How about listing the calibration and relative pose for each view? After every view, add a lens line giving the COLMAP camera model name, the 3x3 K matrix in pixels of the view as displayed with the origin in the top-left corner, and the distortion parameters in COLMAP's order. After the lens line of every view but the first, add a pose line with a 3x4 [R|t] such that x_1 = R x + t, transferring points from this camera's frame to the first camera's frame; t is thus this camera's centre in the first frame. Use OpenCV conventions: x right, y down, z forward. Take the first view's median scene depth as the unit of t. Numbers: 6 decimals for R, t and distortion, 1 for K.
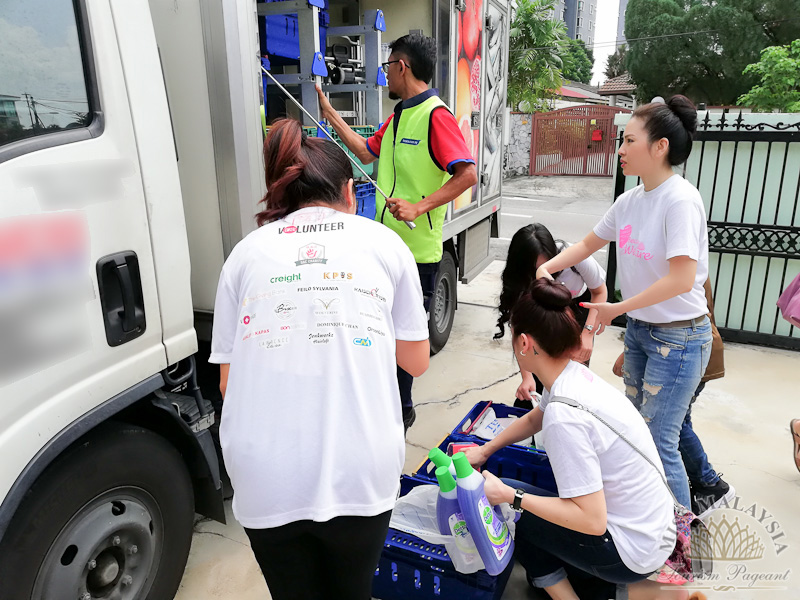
lens RADIAL K [[627.6, 0, 400.0], [0, 627.6, 300.0], [0, 0, 1]] dist [0.009332, -0.006602]
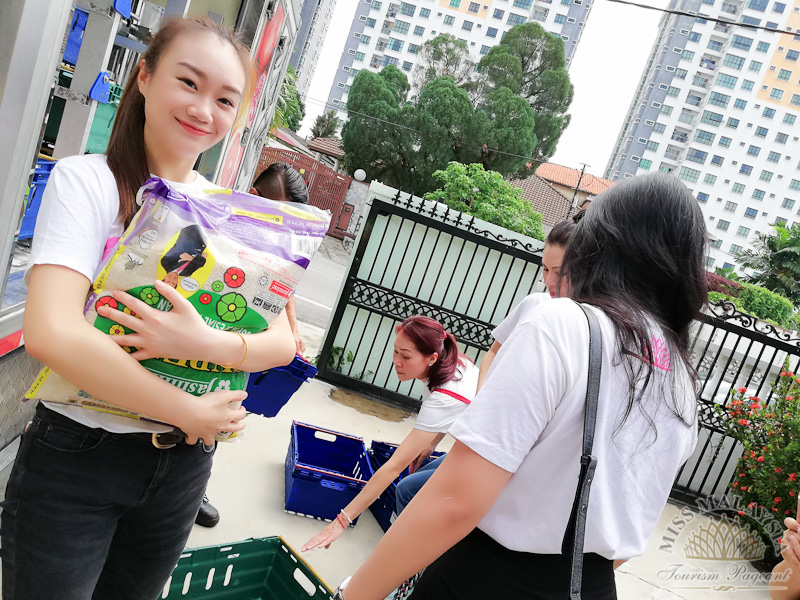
lens RADIAL K [[599.2, 0, 400.0], [0, 599.2, 300.0], [0, 0, 1]] dist [0.006402, -0.002061]
pose [[0.816573, 0.214478, 0.535917, -0.058253], [-0.192738, 0.976434, -0.097102, -0.009927], [-0.544114, -0.024001, 0.838668, 0.081481]]
